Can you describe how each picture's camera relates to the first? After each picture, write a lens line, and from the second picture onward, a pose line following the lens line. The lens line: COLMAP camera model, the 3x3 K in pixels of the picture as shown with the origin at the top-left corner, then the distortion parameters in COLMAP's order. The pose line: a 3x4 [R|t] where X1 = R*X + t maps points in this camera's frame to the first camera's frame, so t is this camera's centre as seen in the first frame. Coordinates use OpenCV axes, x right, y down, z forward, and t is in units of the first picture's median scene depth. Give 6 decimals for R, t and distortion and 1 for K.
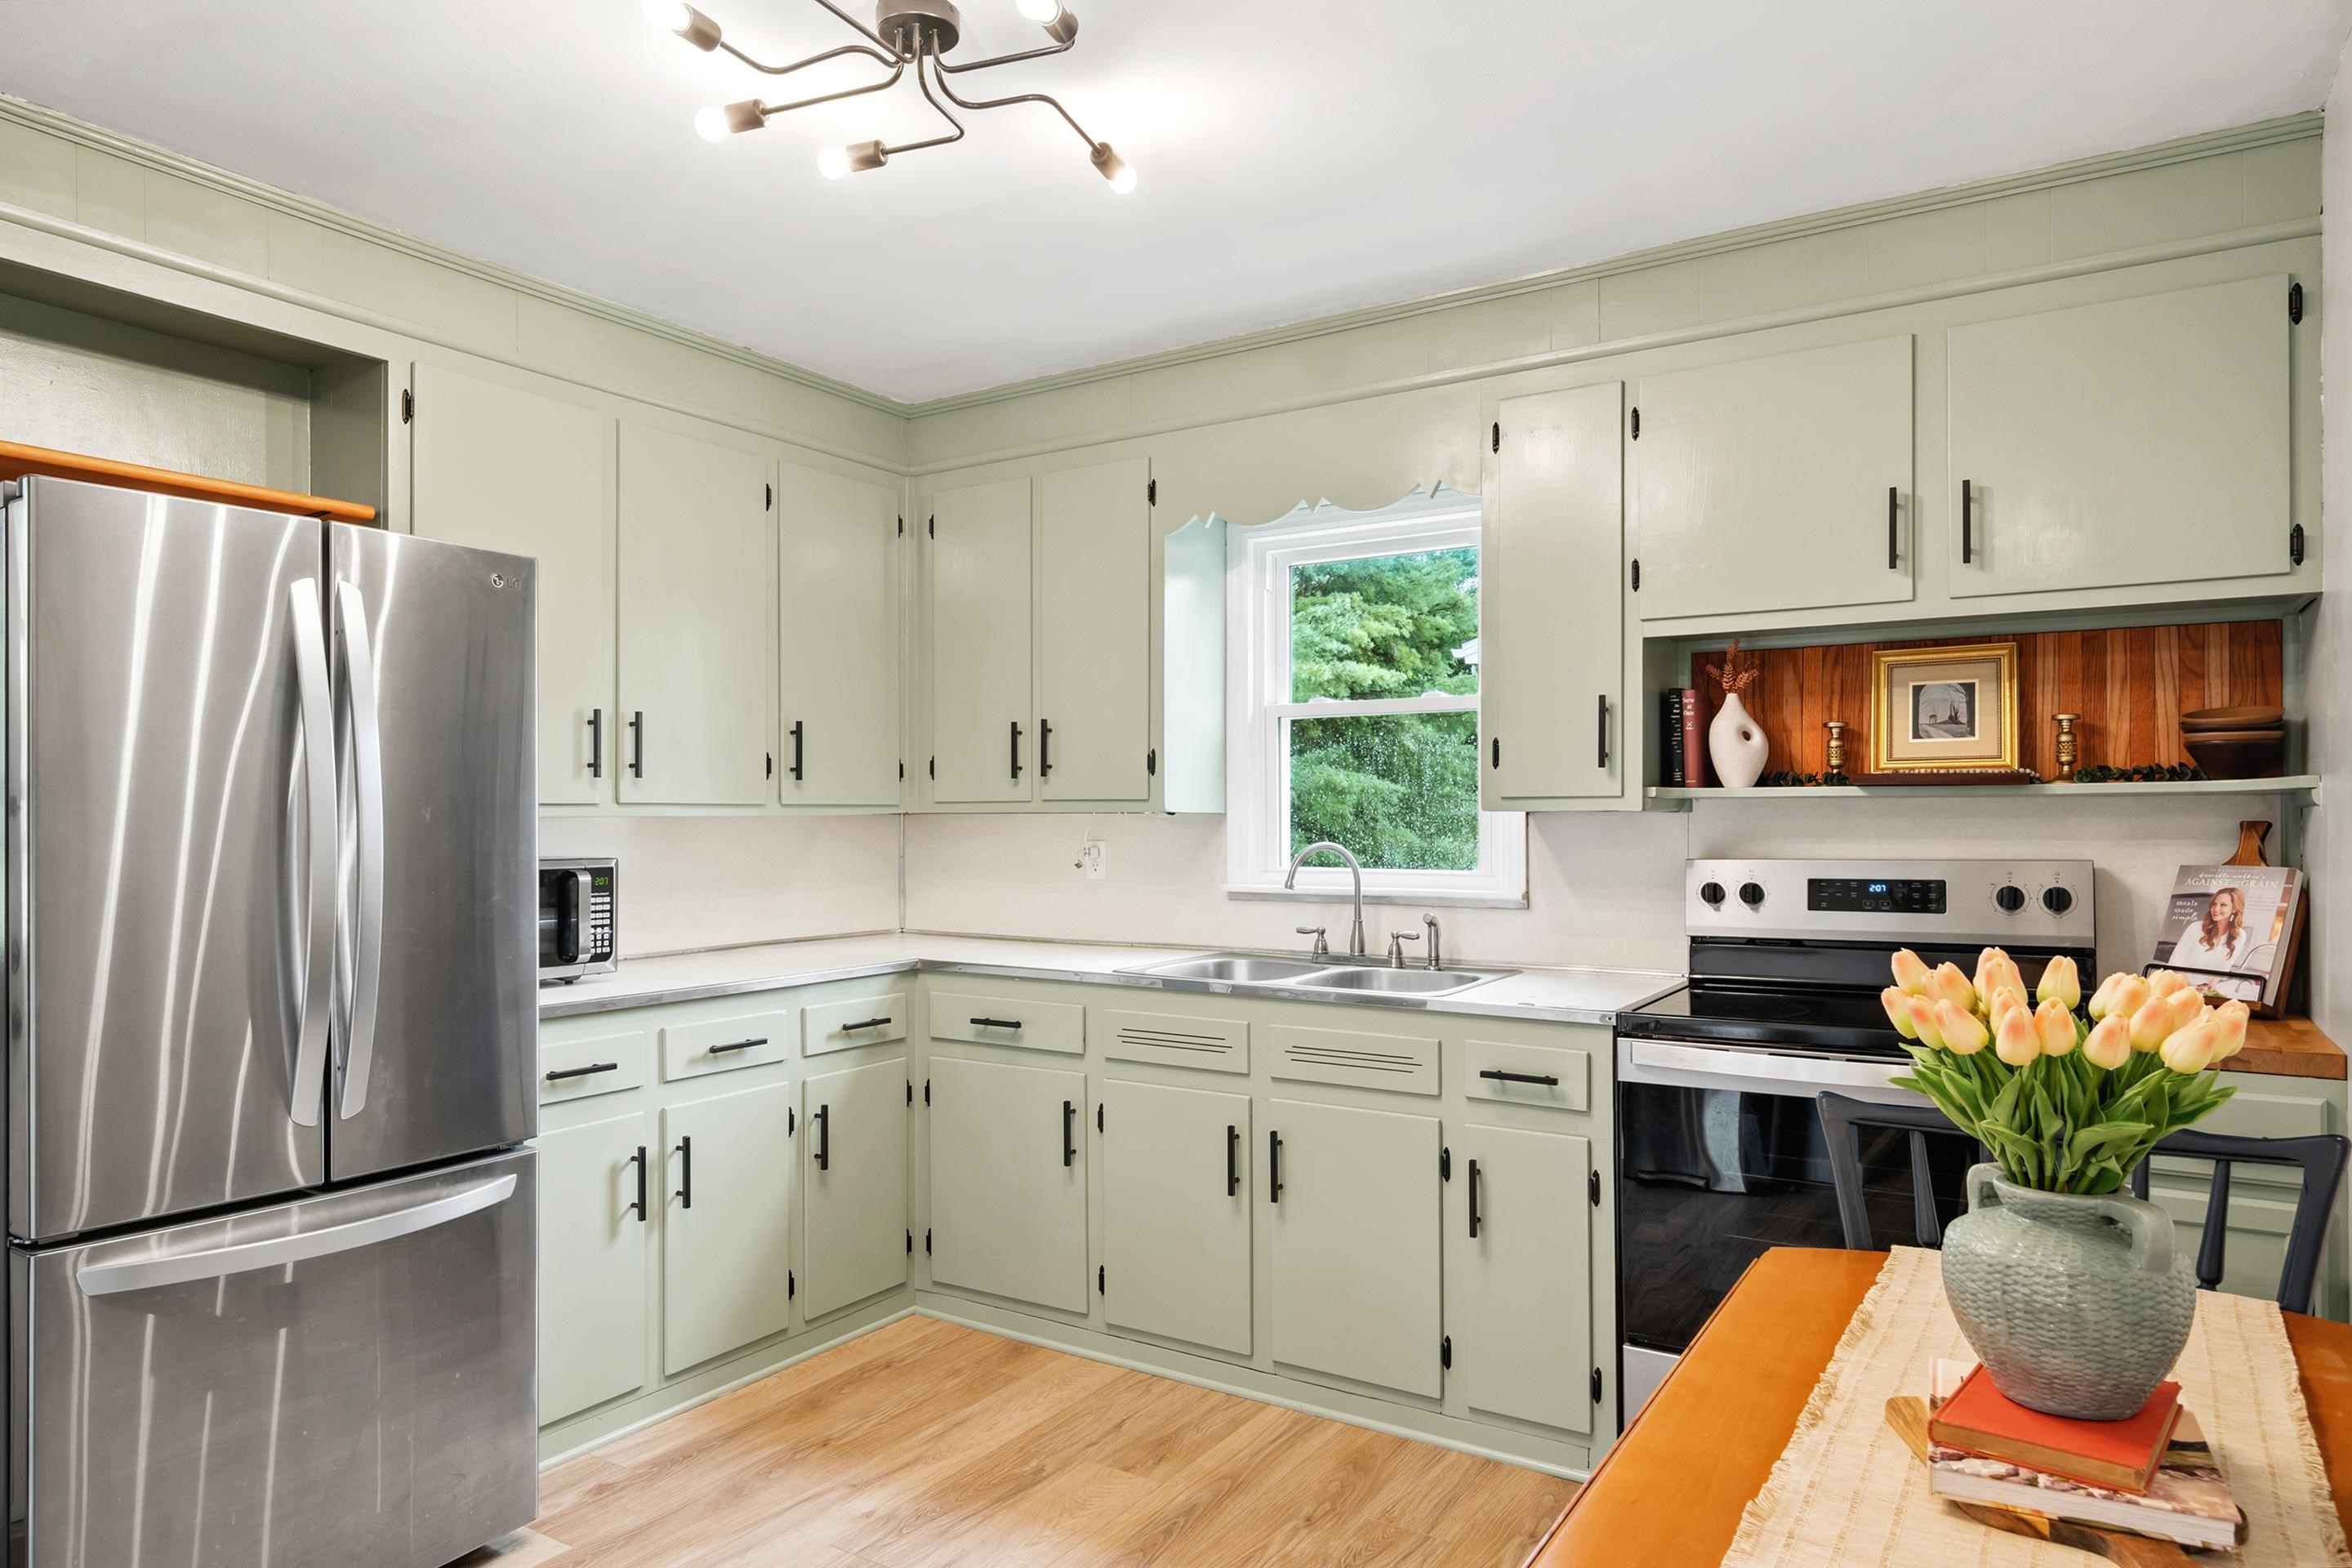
lens RADIAL K [[1459.1, 0, 1158.8], [0, 1459.1, 810.0], [0, 0, 1]] dist [0.005598, -0.016330]
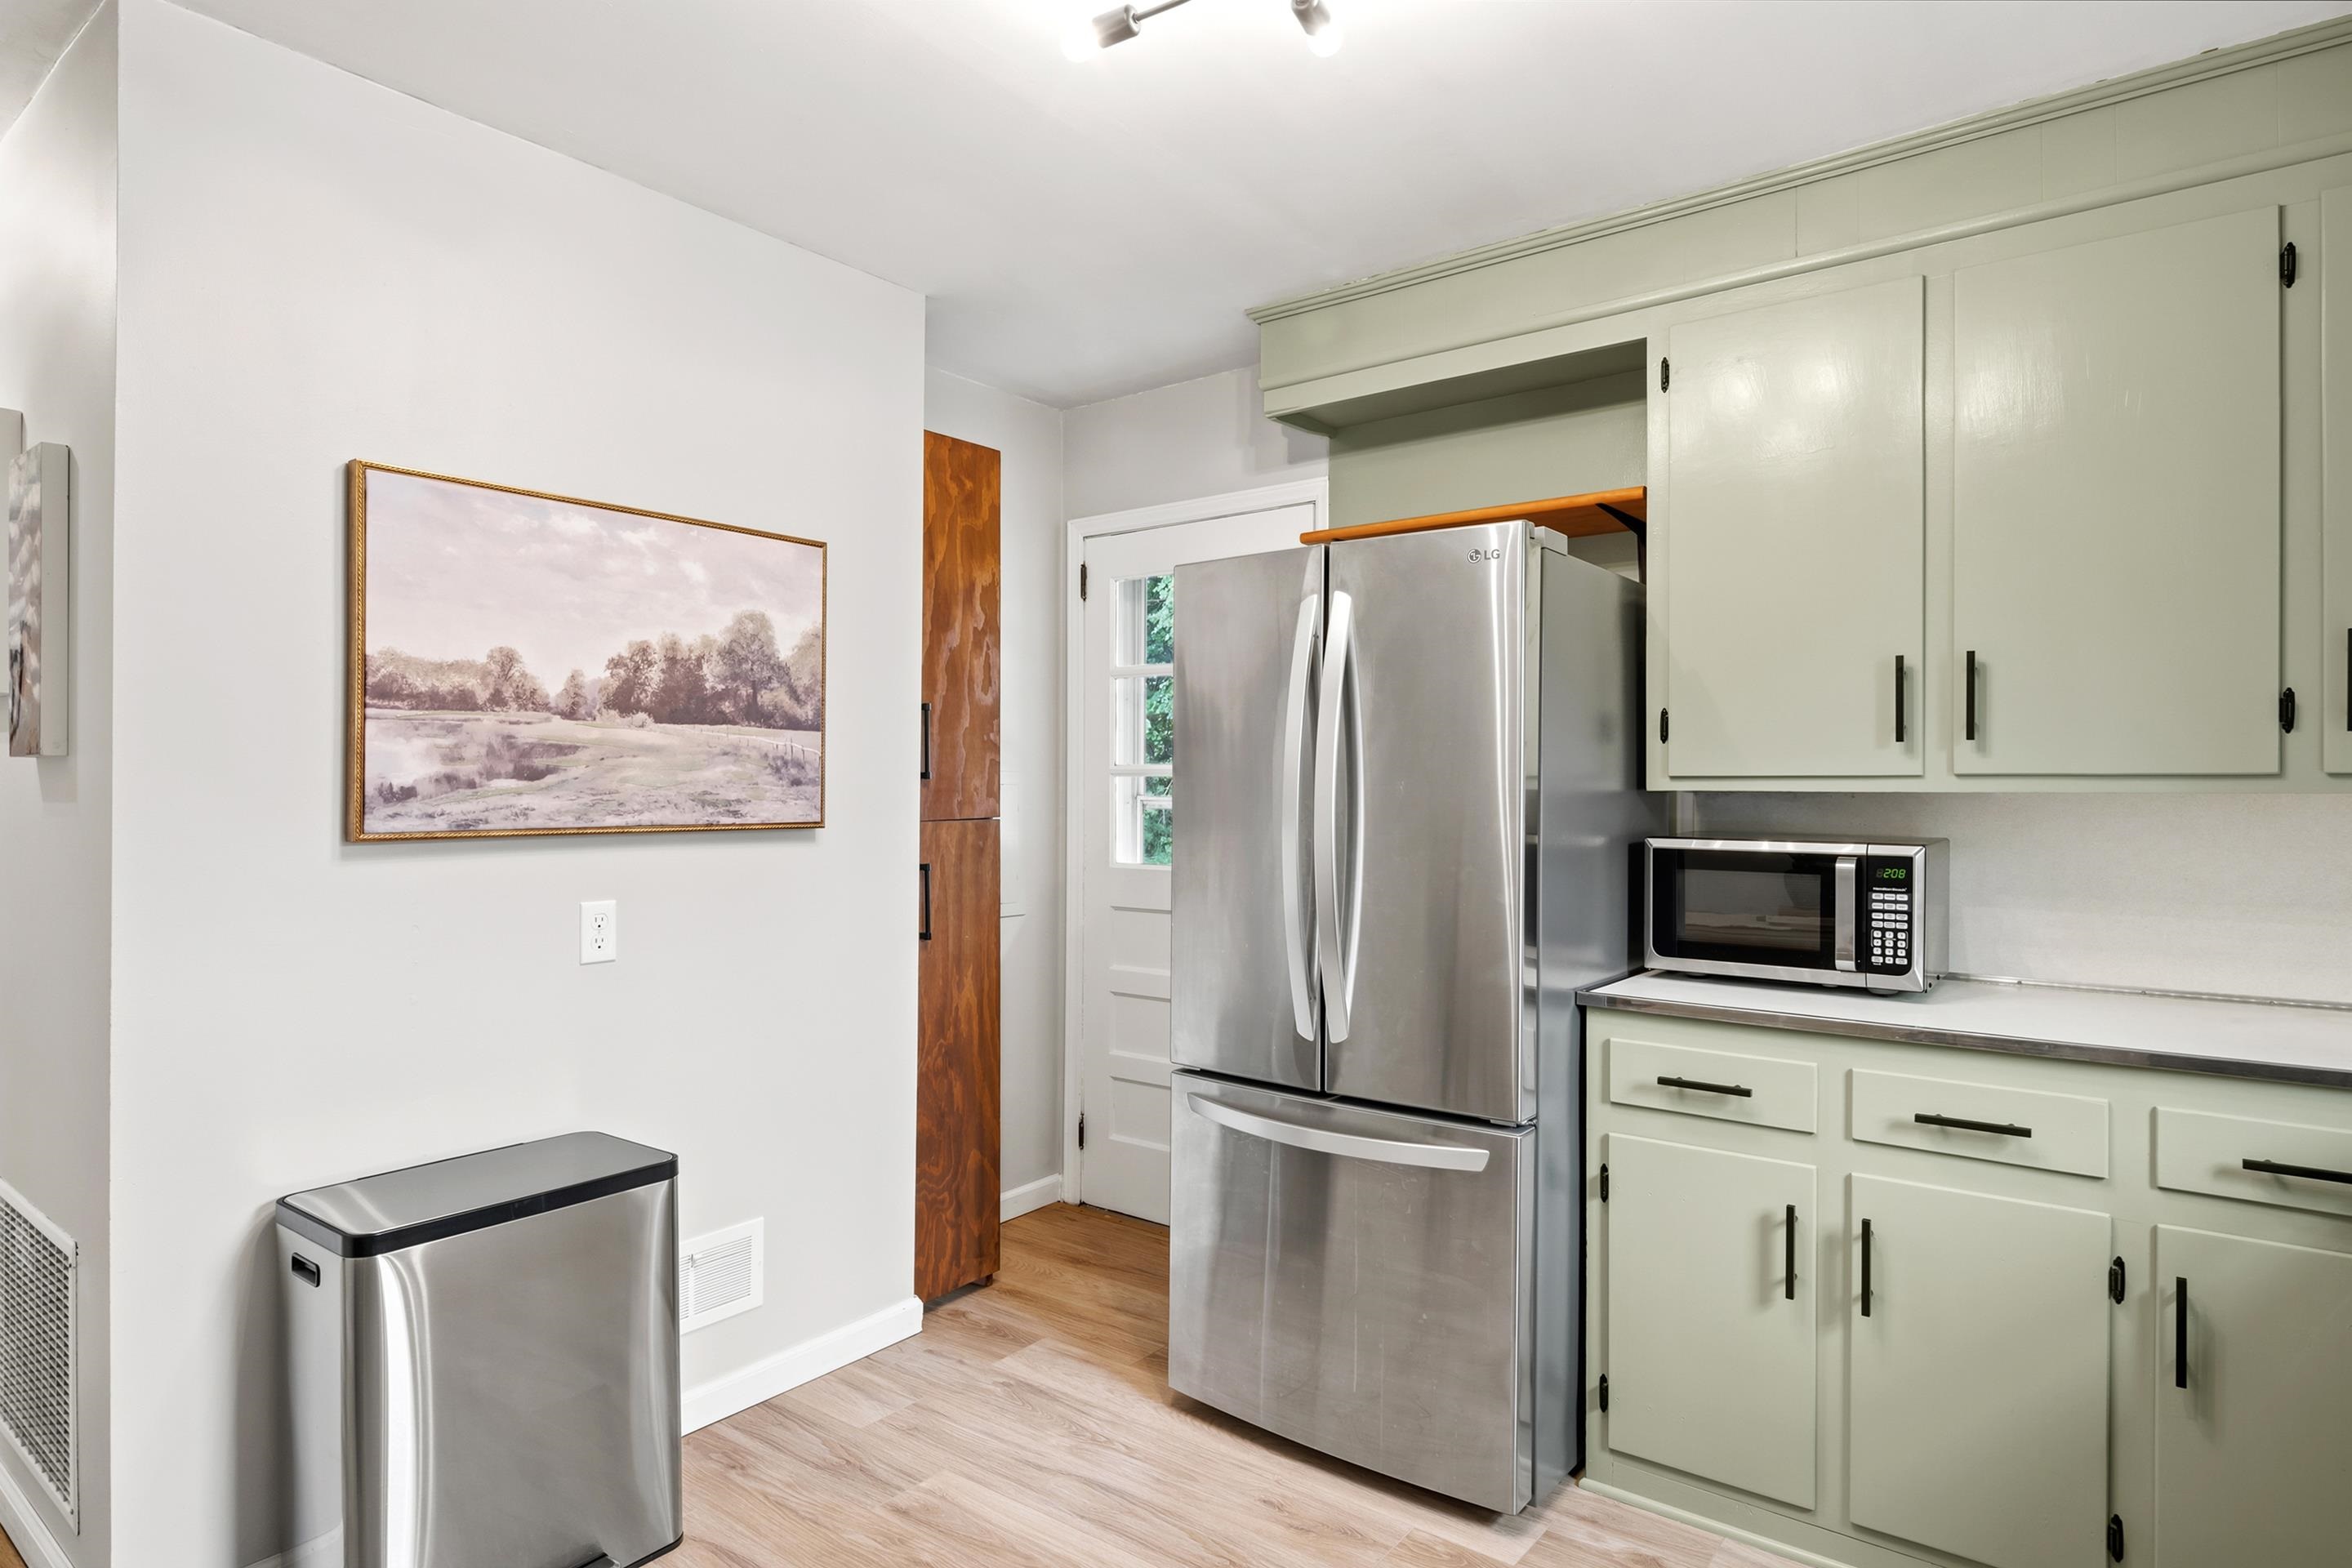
lens RADIAL K [[1299.4, 0, 1172.7], [0, 1299.4, 784.2], [0, 0, 1]] dist [-0.000801, -0.021819]
pose [[-0.101461, 0.003211, -0.994834, 0.353869], [-0.001041, 0.999994, 0.003334, -0.001470], [0.994839, 0.001374, -0.101457, 0.681235]]
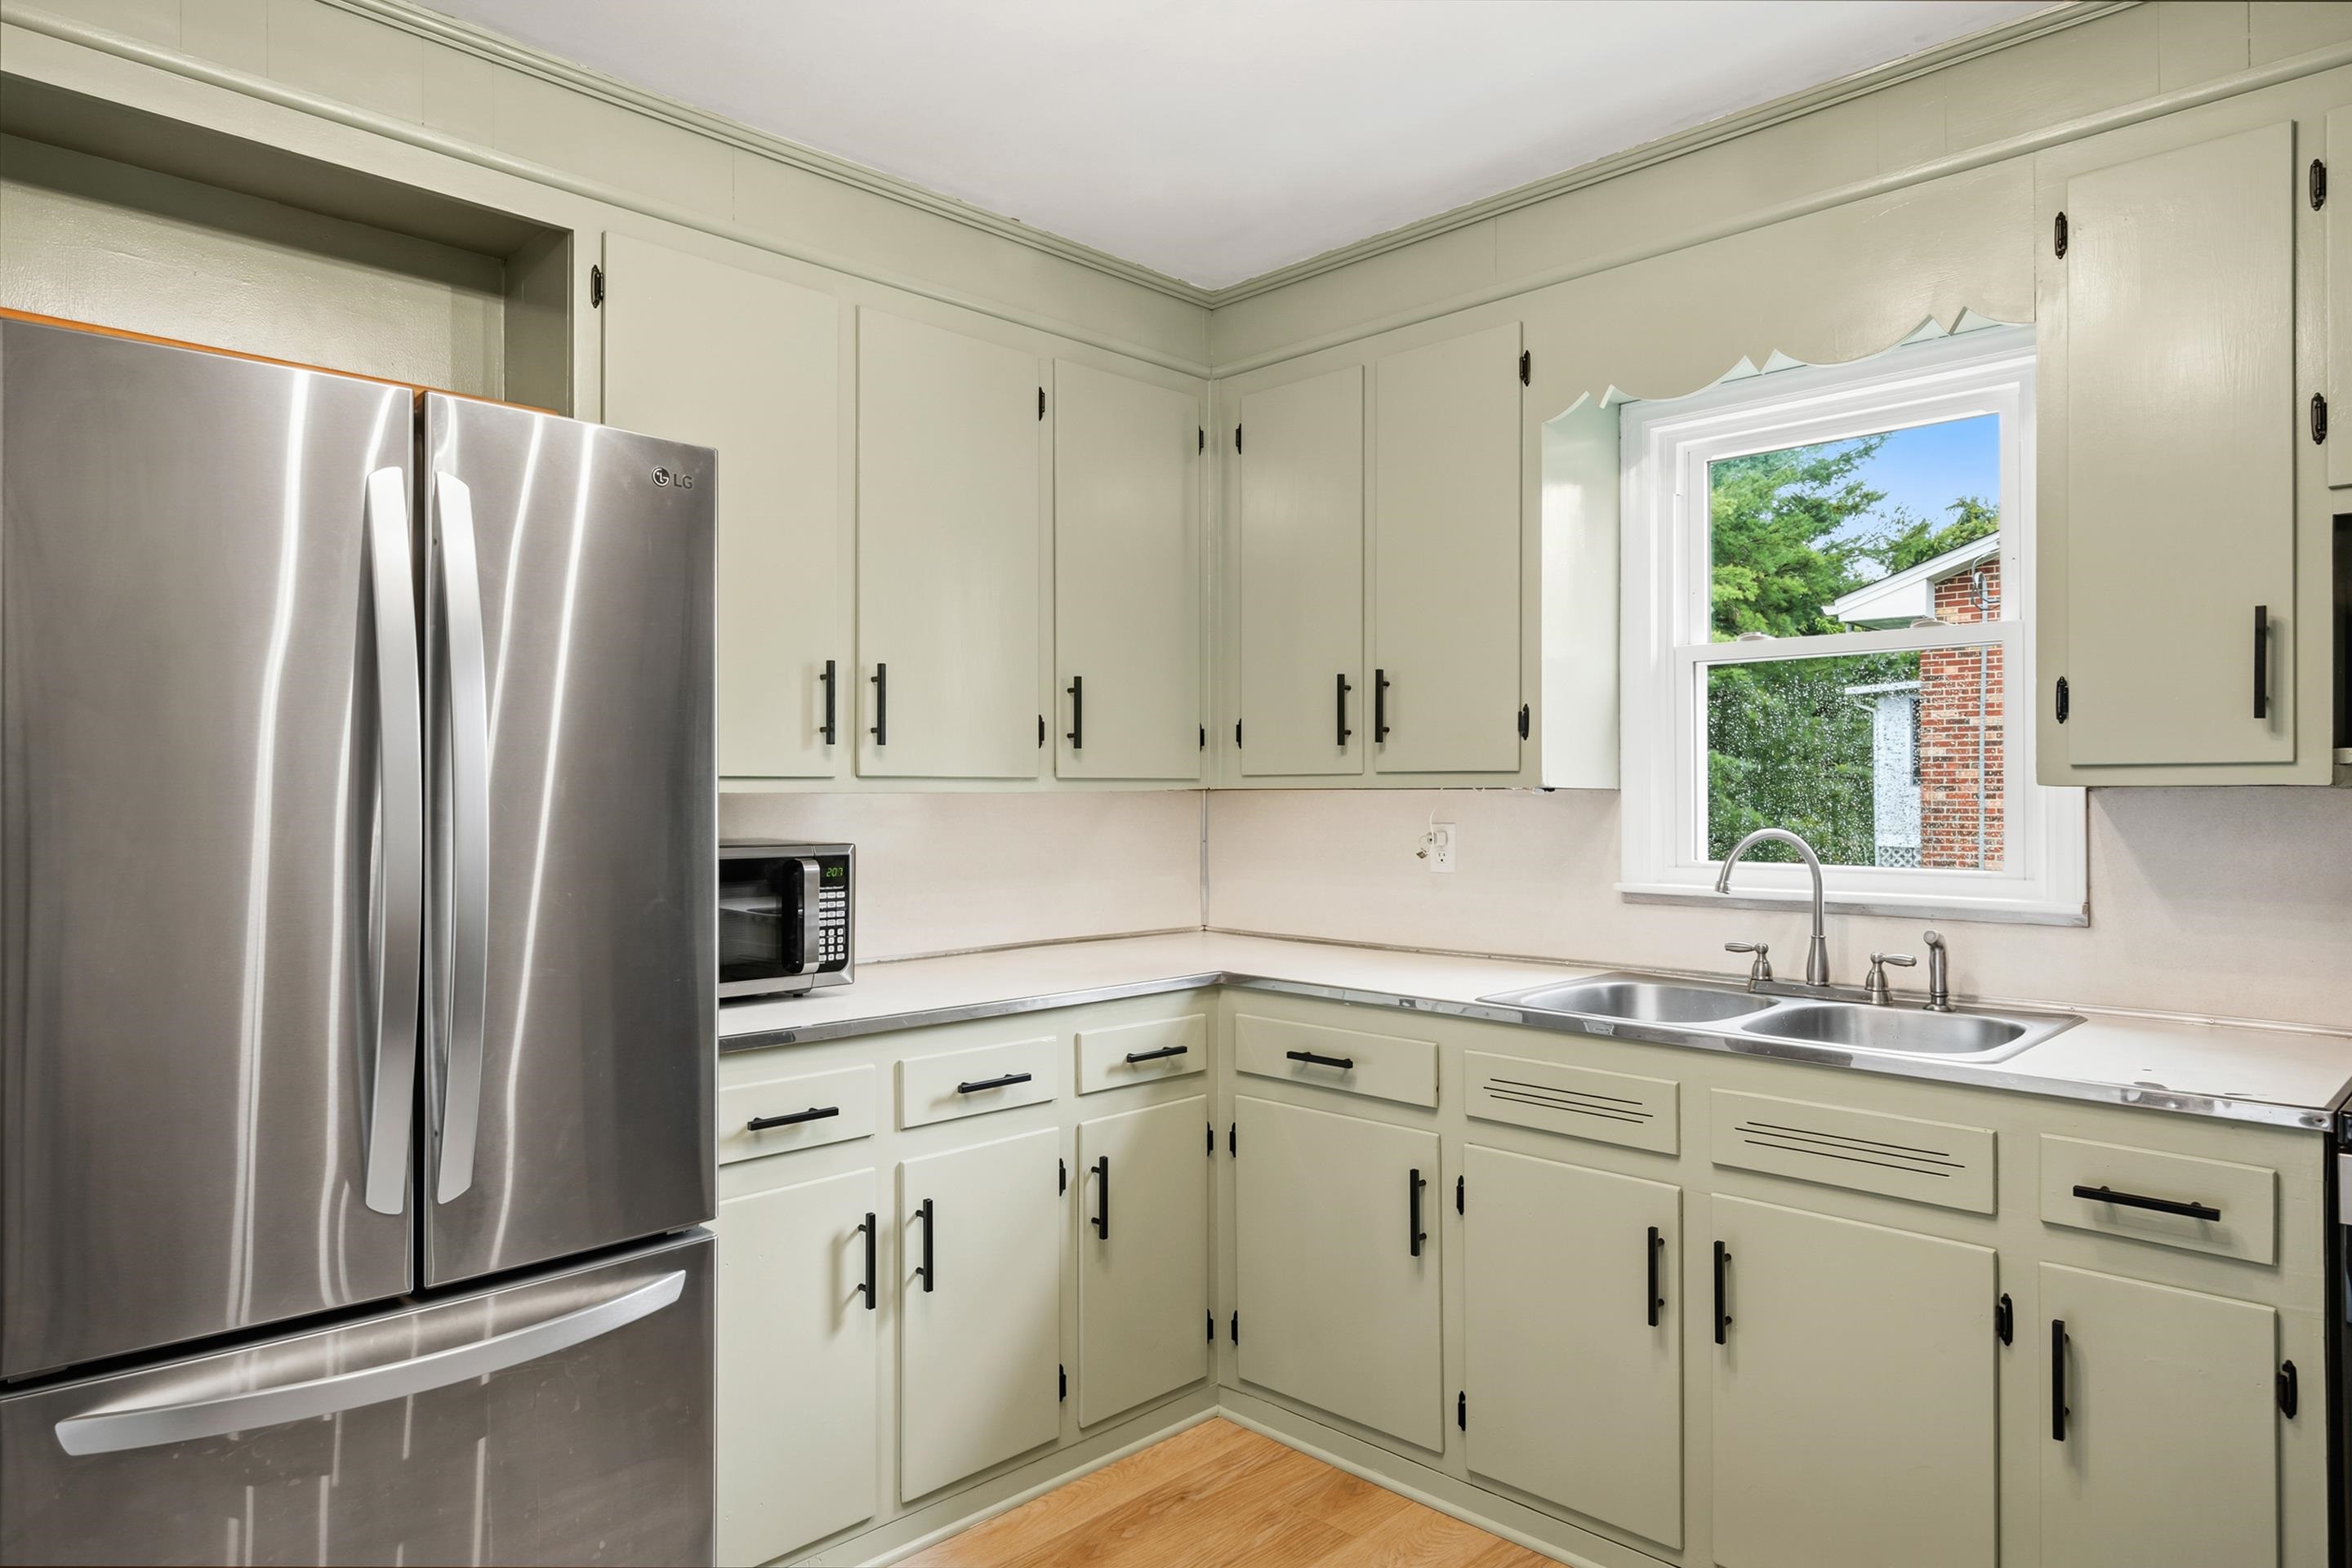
lens RADIAL K [[1442.8, 0, 1148.6], [0, 1442.8, 784.5], [0, 0, 1]] dist [0.008978, -0.014762]
pose [[0.975948, -0.000217, -0.218003, -0.036453], [-0.000247, 0.999998, -0.002100, 0.001737], [0.218003, 0.002103, 0.975946, 0.254508]]
